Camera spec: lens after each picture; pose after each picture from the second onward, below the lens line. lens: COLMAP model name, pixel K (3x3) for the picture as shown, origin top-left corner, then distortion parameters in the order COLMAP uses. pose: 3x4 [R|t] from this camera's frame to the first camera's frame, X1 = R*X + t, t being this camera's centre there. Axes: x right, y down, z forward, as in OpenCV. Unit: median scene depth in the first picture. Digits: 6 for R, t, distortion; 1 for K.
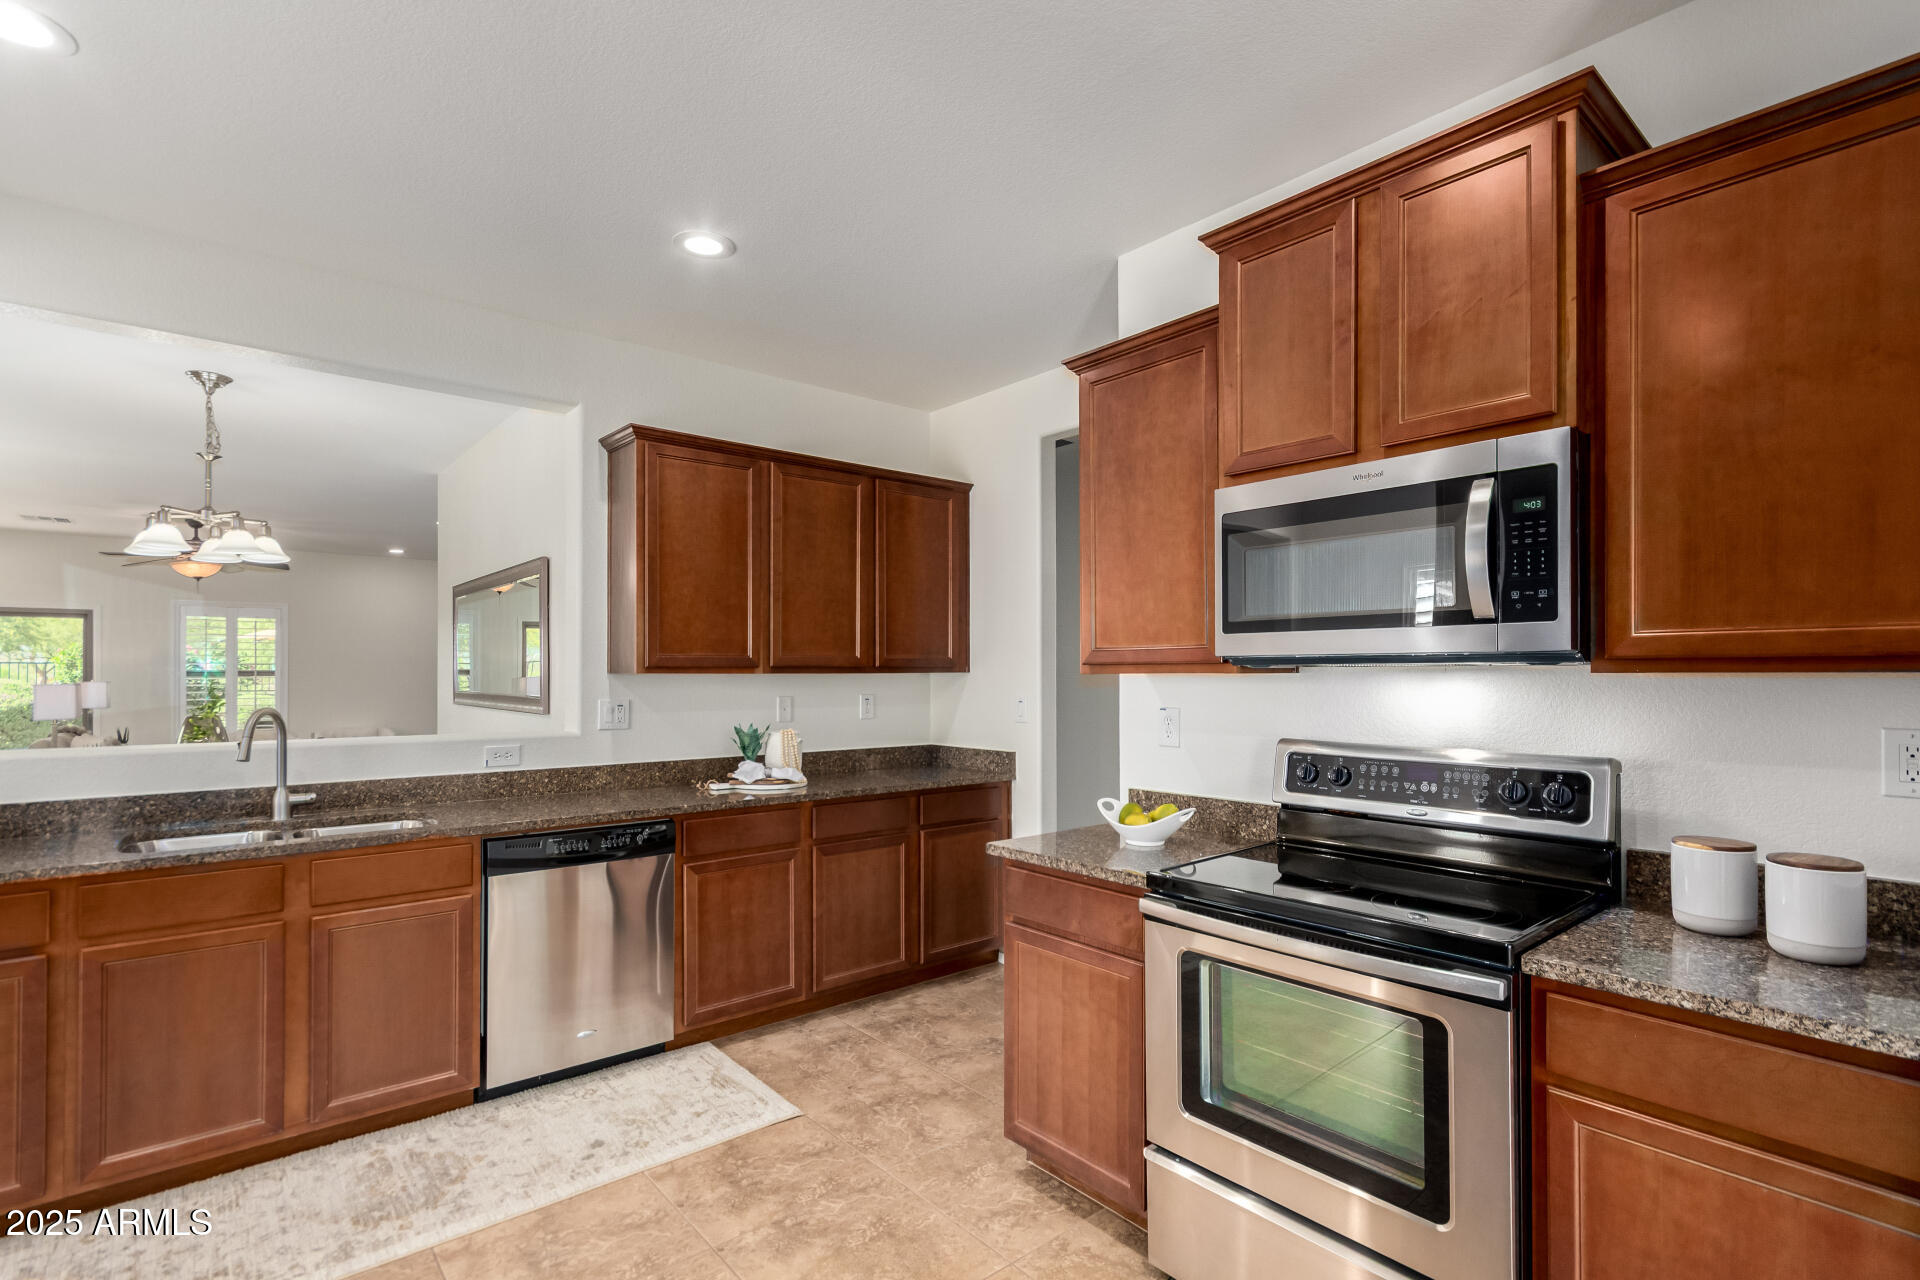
lens RADIAL K [[895.4, 0, 968.1], [0, 895.4, 662.9], [0, 0, 1]] dist [-0.000288, -0.000547]
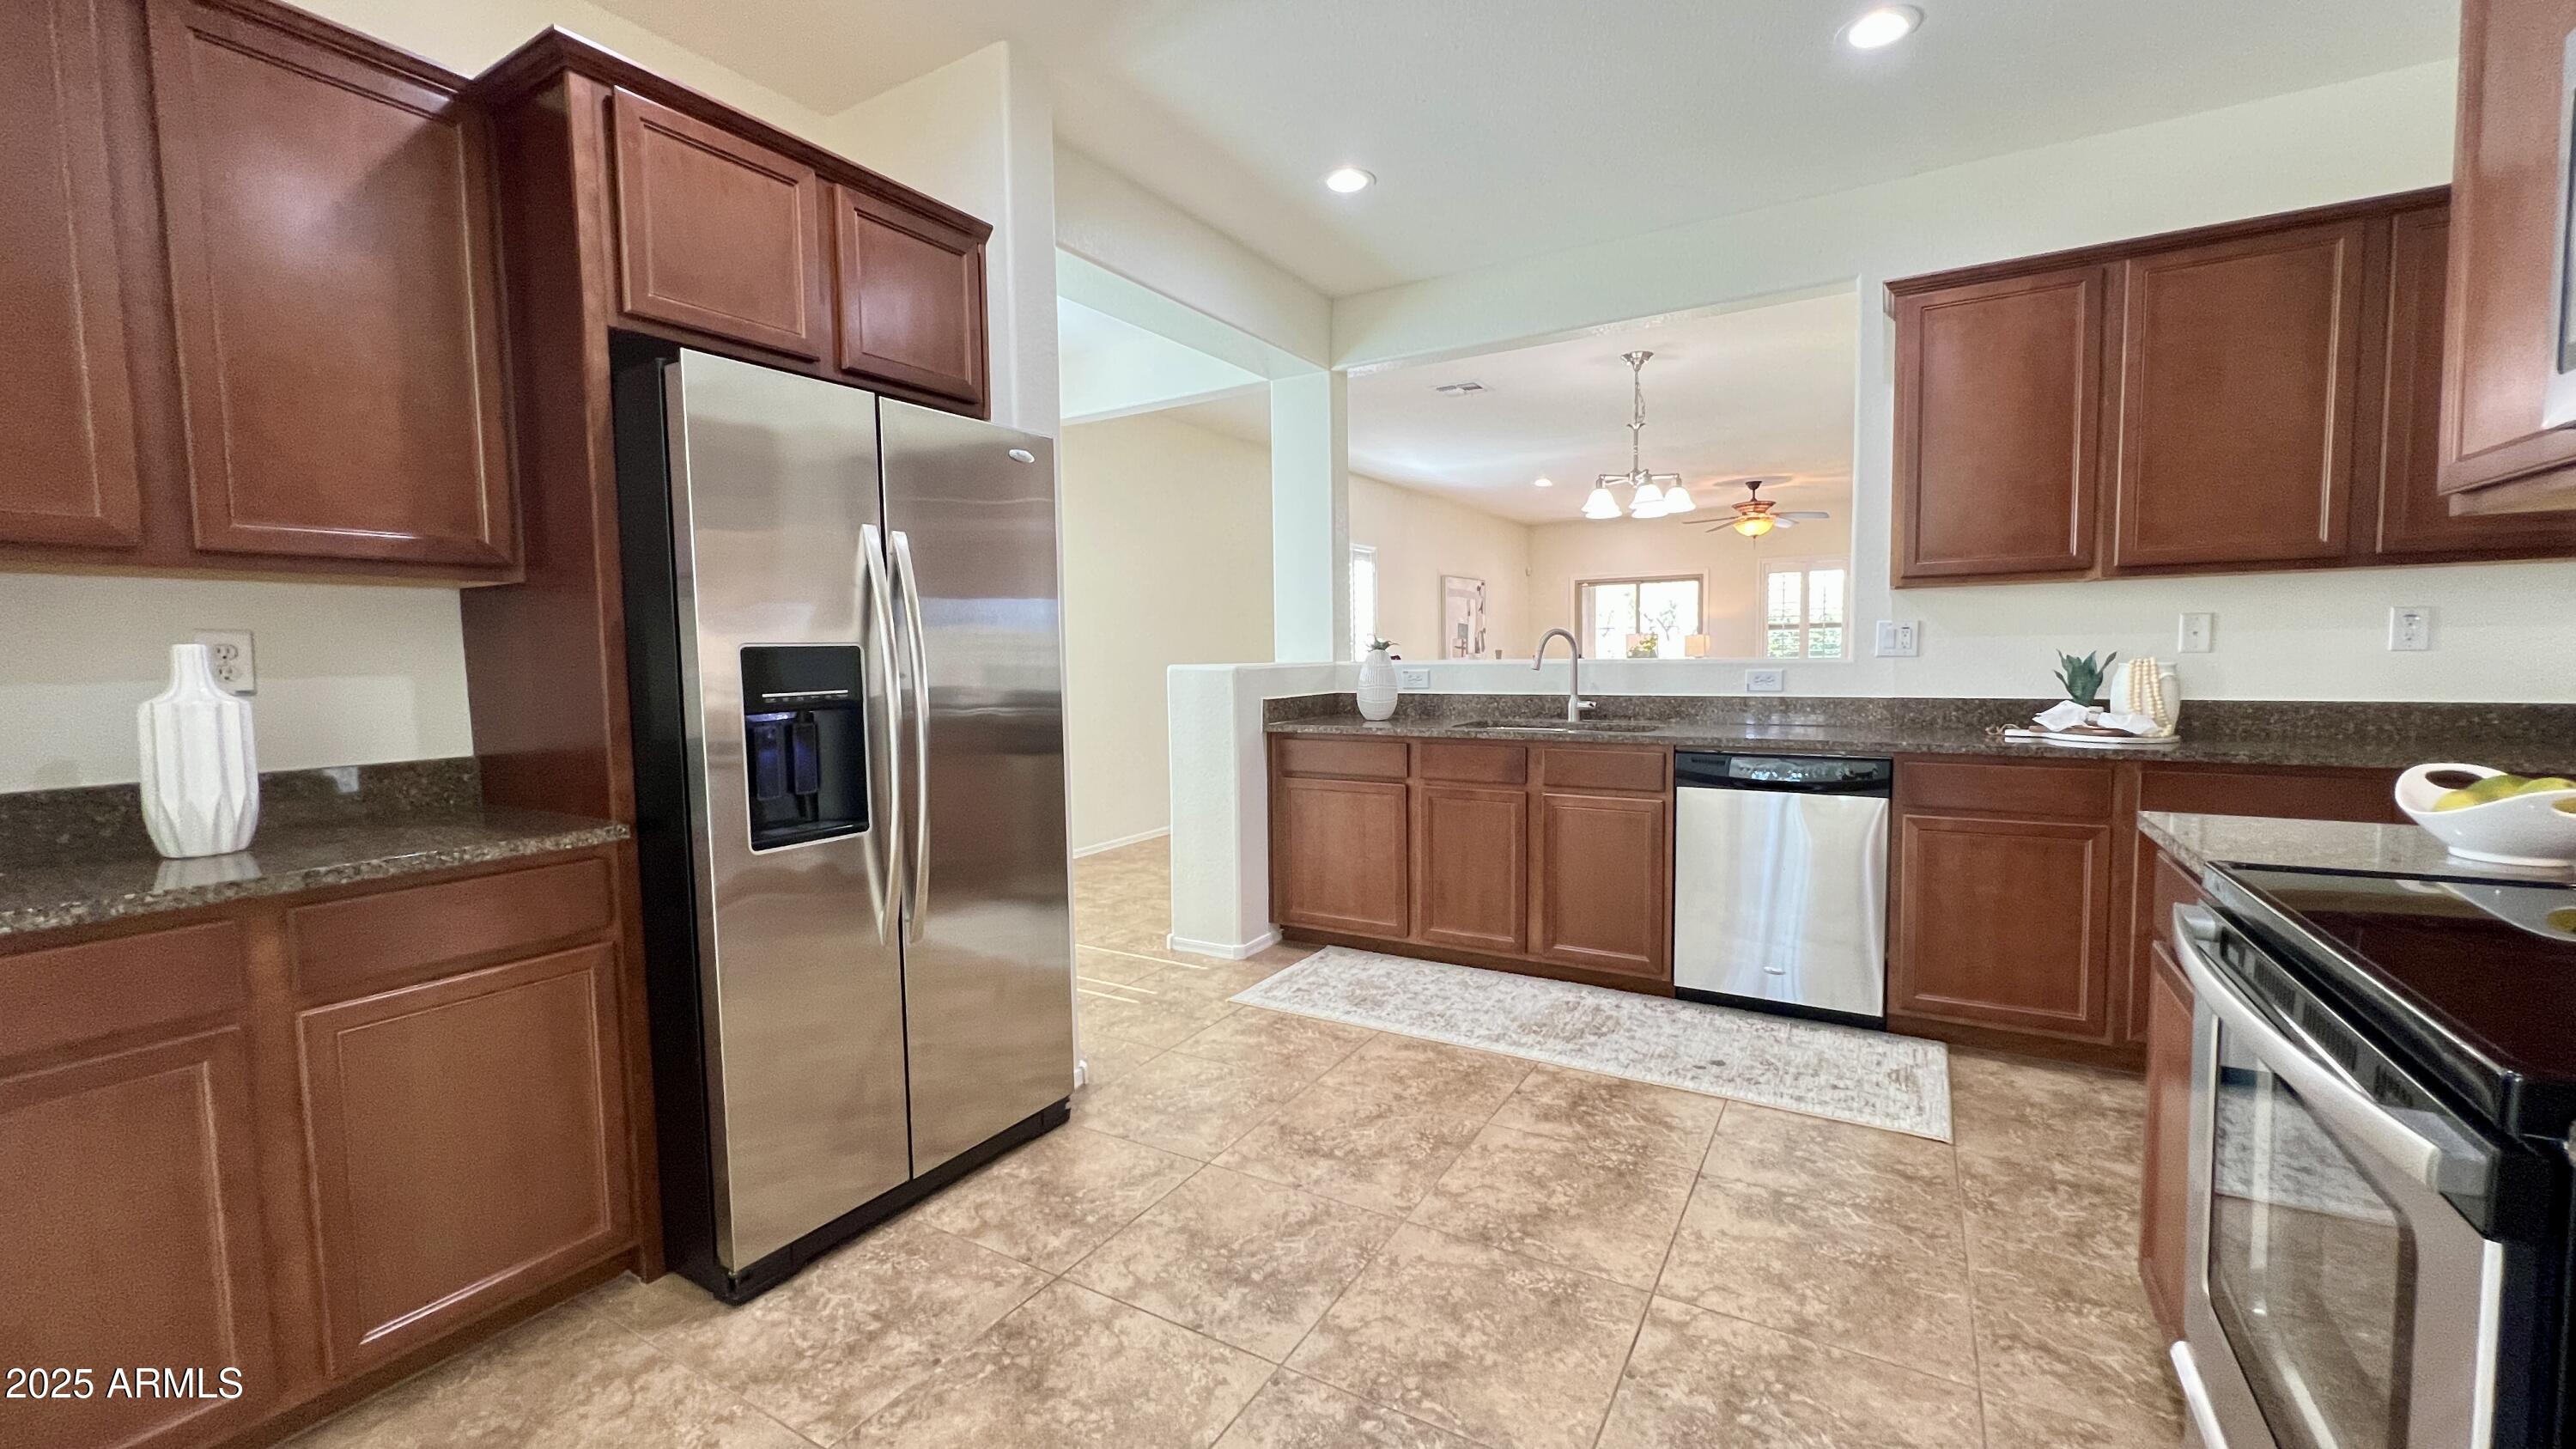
lens RADIAL K [[1034.4, 0, 1295.0], [0, 1034.4, 714.5], [0, 0, 1]] dist [-0.000591, -0.000369]
pose [[0.315602, 0.054139, -0.947346, 0.400874], [0.028338, 0.997388, 0.066440, 0.055186], [0.948469, -0.047814, 0.313243, 0.181176]]
